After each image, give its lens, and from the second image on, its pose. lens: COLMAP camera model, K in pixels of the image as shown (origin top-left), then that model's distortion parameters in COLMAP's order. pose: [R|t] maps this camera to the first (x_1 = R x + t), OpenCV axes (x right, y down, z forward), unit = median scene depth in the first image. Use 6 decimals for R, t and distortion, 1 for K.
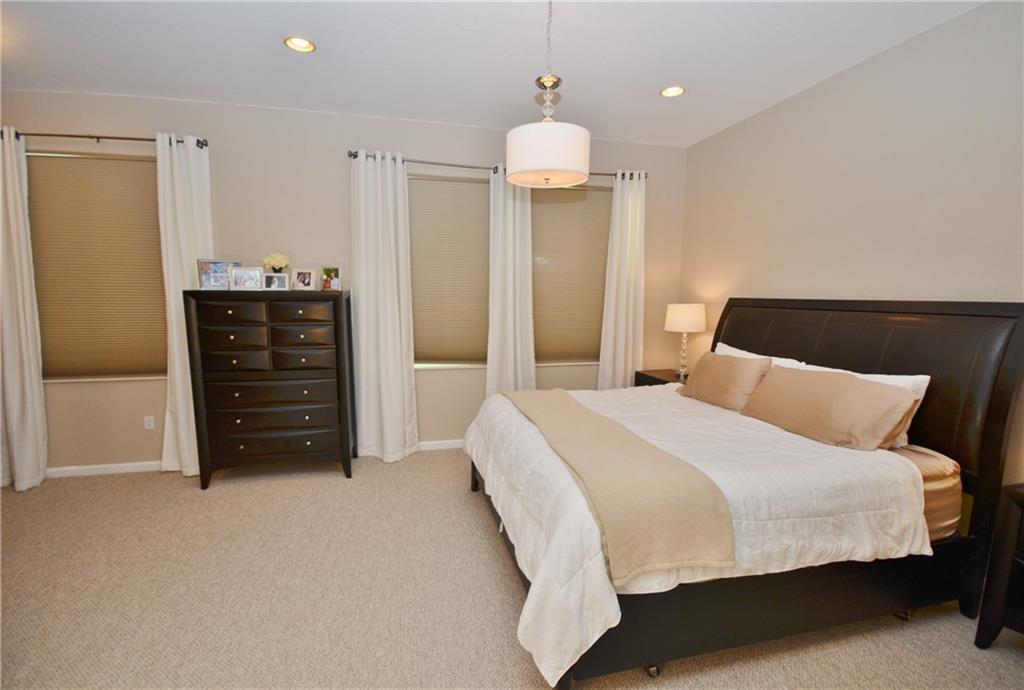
lens RADIAL K [[446.3, 0, 506.3], [0, 446.3, 345.3], [0, 0, 1]] dist [0.013794, -0.010974]
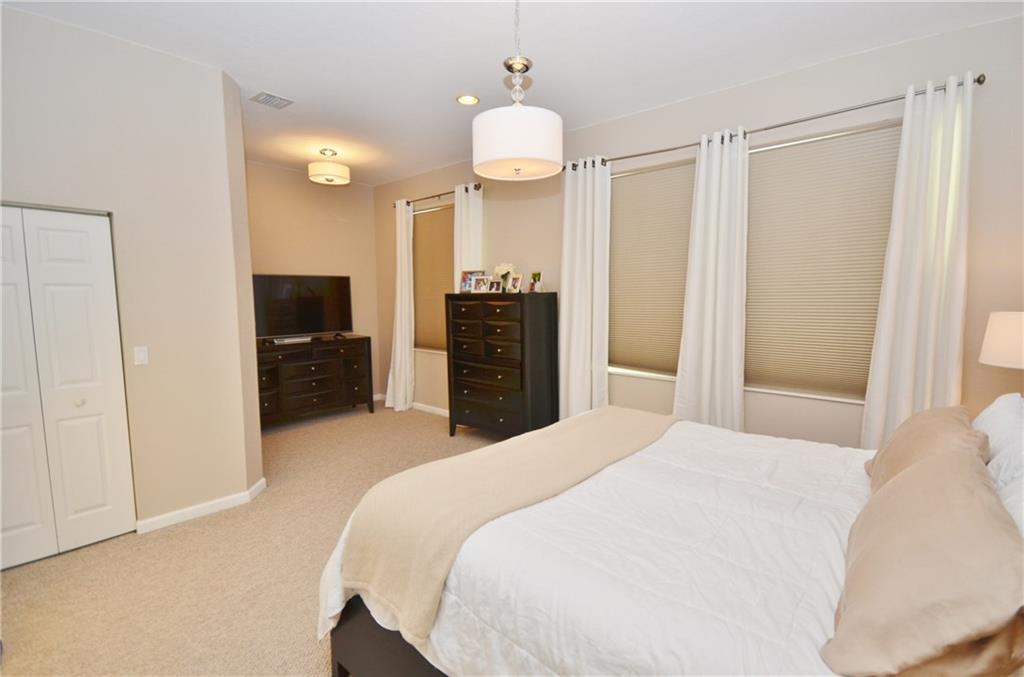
lens RADIAL K [[453.0, 0, 525.1], [0, 453.0, 341.6], [0, 0, 1]] dist [0.000200, -0.000283]
pose [[0.614280, 0.075445, -0.785473, 0.548087], [-0.085653, 0.995912, 0.028673, -0.031036], [0.784426, 0.049665, 0.618231, 0.291065]]
